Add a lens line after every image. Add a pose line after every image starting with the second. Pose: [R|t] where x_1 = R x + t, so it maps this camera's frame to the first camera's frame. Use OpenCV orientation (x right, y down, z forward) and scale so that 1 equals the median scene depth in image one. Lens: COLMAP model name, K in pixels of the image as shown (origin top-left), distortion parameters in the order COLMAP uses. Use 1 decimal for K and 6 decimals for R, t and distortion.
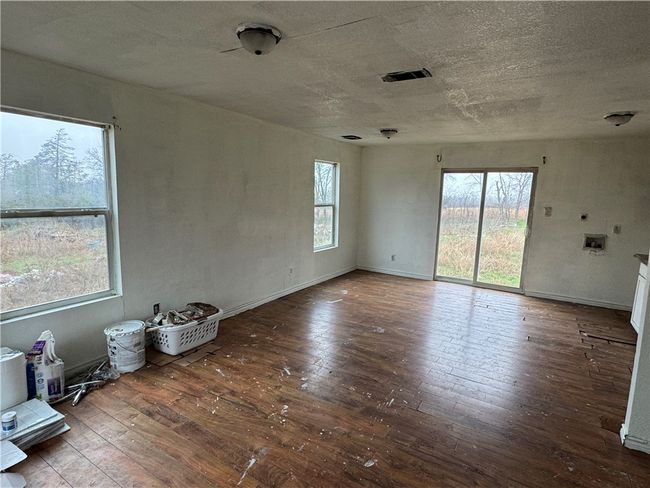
lens RADIAL K [[354.5, 0, 327.5], [0, 354.5, 242.8], [0, 0, 1]] dist [-0.003662, -0.000334]
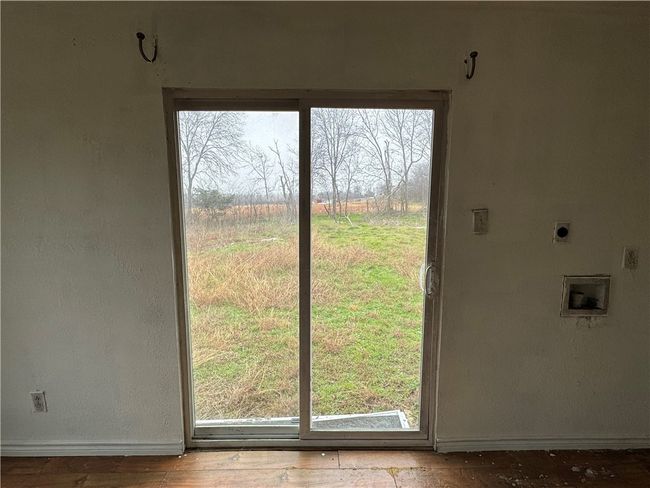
lens RADIAL K [[354.5, 0, 322.1], [0, 354.5, 247.8], [0, 0, 1]] dist [-0.003662, -0.000334]
pose [[0.843636, -0.106618, 0.526223, 0.316061], [0.097490, 0.994212, 0.045142, -0.097416], [-0.527990, 0.013218, 0.849148, 0.818534]]
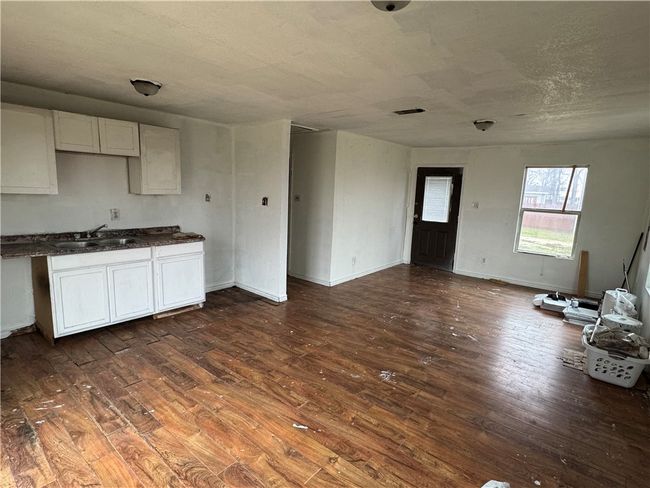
lens RADIAL K [[341.0, 0, 323.2], [0, 341.0, 243.3], [0, 0, 1]] dist [-0.005235, 0.000489]
pose [[-0.986367, -0.088164, 0.138949, 0.156614], [-0.043130, 0.953359, 0.298743, -0.171107], [-0.158806, 0.288677, -0.944164, 1.240177]]
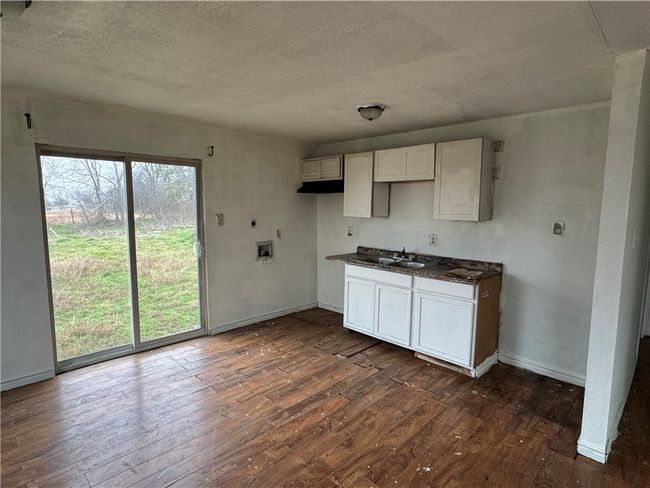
lens RADIAL K [[354.5, 0, 326.4], [0, 354.5, 244.1], [0, 0, 1]] dist [-0.003662, -0.000334]
pose [[0.227704, -0.133743, 0.964502, -0.074773], [0.132831, 0.985529, 0.105299, -0.090310], [-0.964628, 0.104138, 0.242174, 0.623525]]
